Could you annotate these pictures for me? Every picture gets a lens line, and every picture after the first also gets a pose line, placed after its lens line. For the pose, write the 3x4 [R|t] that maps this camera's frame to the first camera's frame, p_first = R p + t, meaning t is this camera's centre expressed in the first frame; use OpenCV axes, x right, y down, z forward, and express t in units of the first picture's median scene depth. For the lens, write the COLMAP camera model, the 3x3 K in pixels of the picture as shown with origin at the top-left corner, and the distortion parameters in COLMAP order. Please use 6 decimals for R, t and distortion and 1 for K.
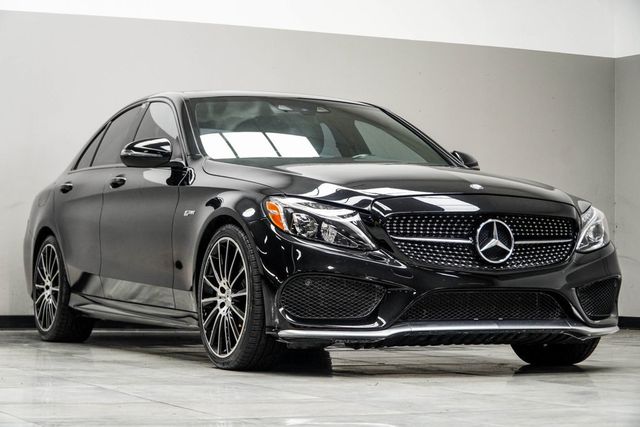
lens RADIAL K [[1517.9, 0, 319.2], [0, 1517.9, 214.3], [0, 0, 1]] dist [-0.178285, 0.000000]
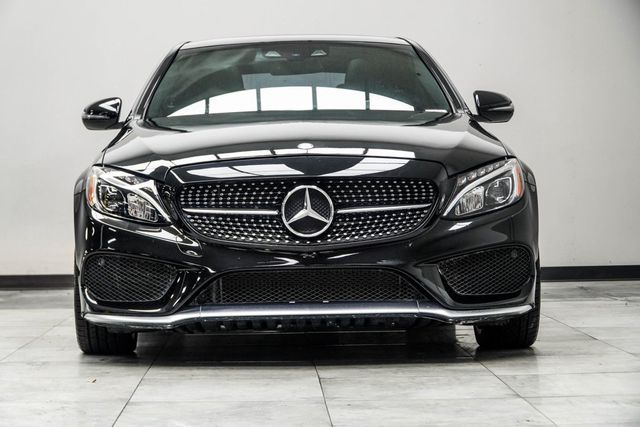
lens RADIAL K [[1517.9, 0, 321.4], [0, 1517.9, 212.6], [0, 0, 1]] dist [-0.178285, 0.000000]
pose [[0.920769, -0.019838, -0.389604, 0.454099], [0.040177, 0.998218, 0.044126, -0.018525], [0.388034, -0.056283, 0.919925, 0.222598]]
